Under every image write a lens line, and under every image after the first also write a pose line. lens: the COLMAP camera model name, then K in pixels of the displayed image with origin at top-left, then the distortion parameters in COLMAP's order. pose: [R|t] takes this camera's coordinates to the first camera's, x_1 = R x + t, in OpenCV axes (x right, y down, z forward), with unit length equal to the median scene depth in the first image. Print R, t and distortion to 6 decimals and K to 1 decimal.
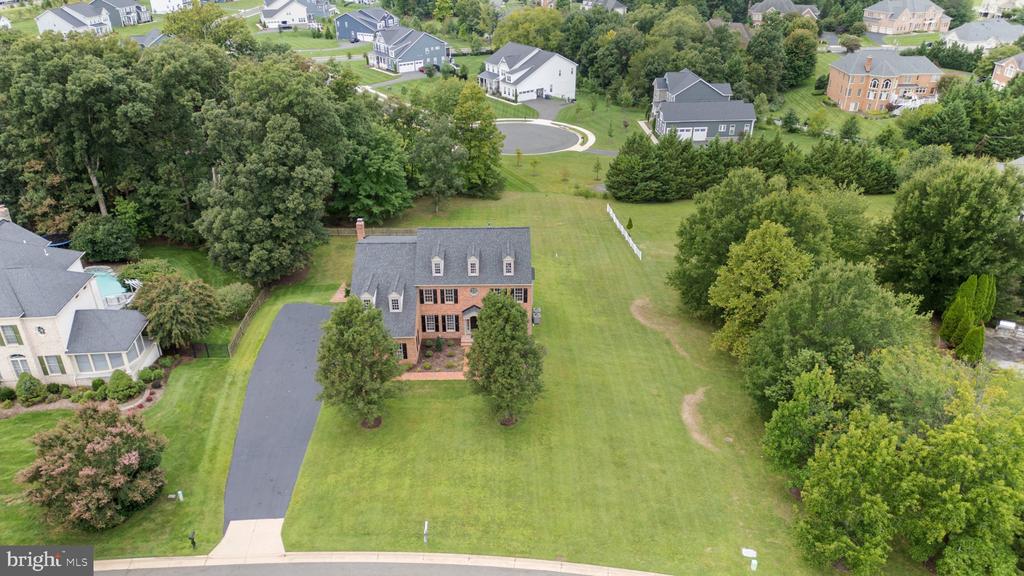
lens RADIAL K [[721.7, 0, 508.4], [0, 721.7, 287.2], [0, 0, 1]] dist [0.073540, -0.072071]
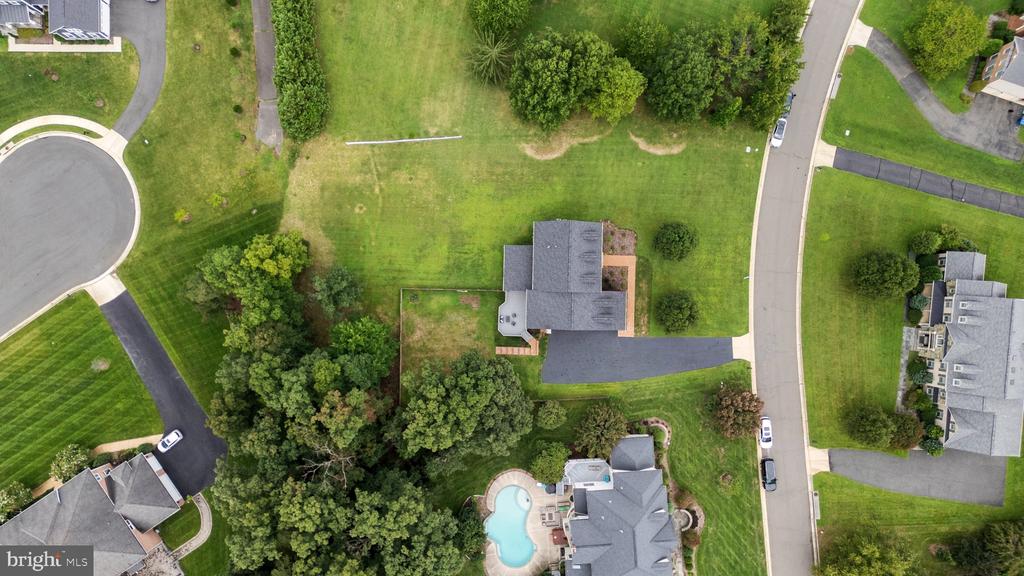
lens RADIAL K [[721.7, 0, 508.9], [0, 721.7, 290.3], [0, 0, 1]] dist [0.073540, -0.072071]
pose [[0.034437, -0.999161, 0.022161, -0.146680], [0.449381, 0.035287, 0.892643, -1.373757], [-0.892676, -0.020781, 0.450219, 0.369502]]
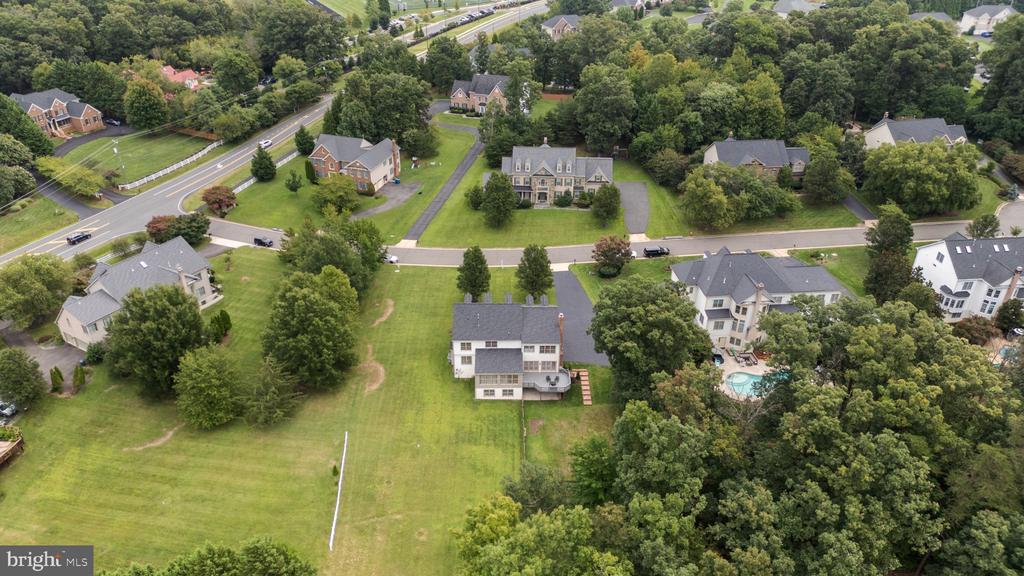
lens RADIAL K [[721.7, 0, 511.1], [0, 721.7, 285.3], [0, 0, 1]] dist [0.073540, -0.072071]
pose [[-0.999946, 0.009232, 0.004699, -0.100527], [0.008956, 0.542568, 0.839964, -1.325454], [0.005205, 0.839961, -0.542622, 1.663804]]
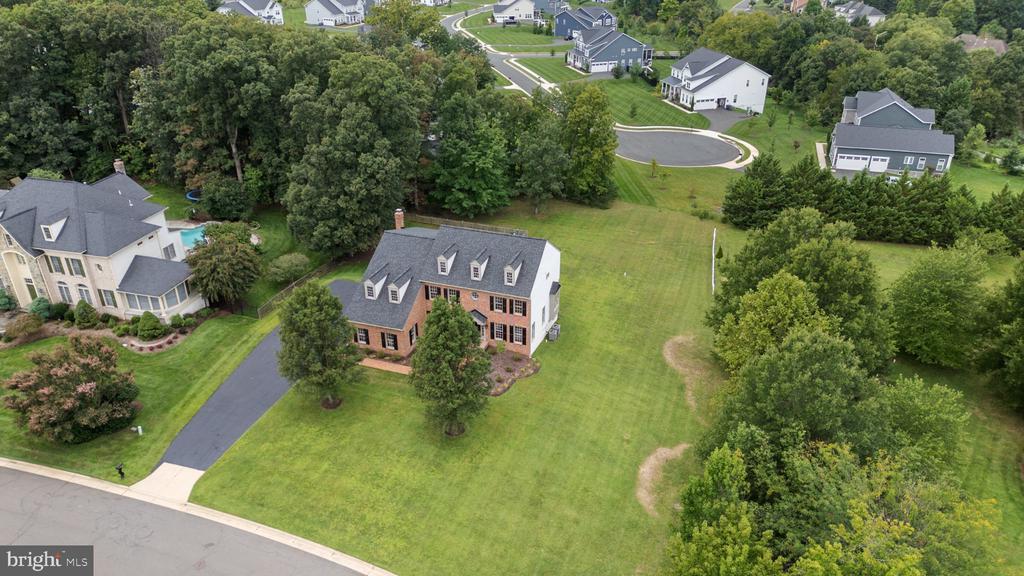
lens RADIAL K [[721.7, 0, 506.5], [0, 721.7, 285.3], [0, 0, 1]] dist [0.073540, -0.072071]
pose [[0.937555, 0.159366, -0.309181, 0.256141], [-0.159501, 0.986881, 0.025015, -0.034728], [0.309112, 0.025861, 0.950674, 0.063512]]
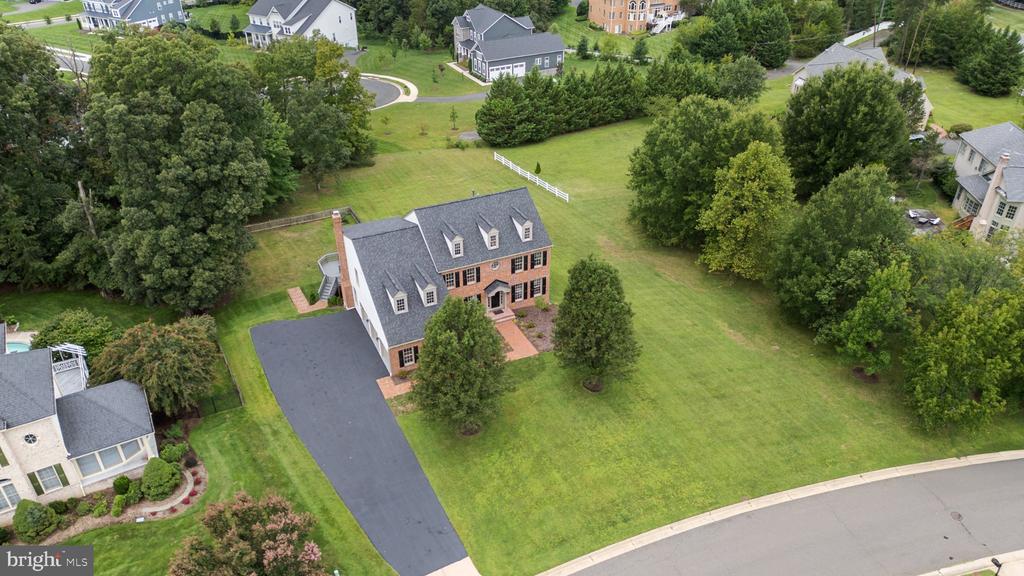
lens RADIAL K [[721.7, 0, 511.0], [0, 721.7, 286.8], [0, 0, 1]] dist [0.073540, -0.072071]
pose [[0.907096, -0.221136, 0.358156, -0.321078], [0.193438, 0.974711, 0.111897, -0.058636], [-0.373843, -0.032221, 0.926932, 0.108046]]
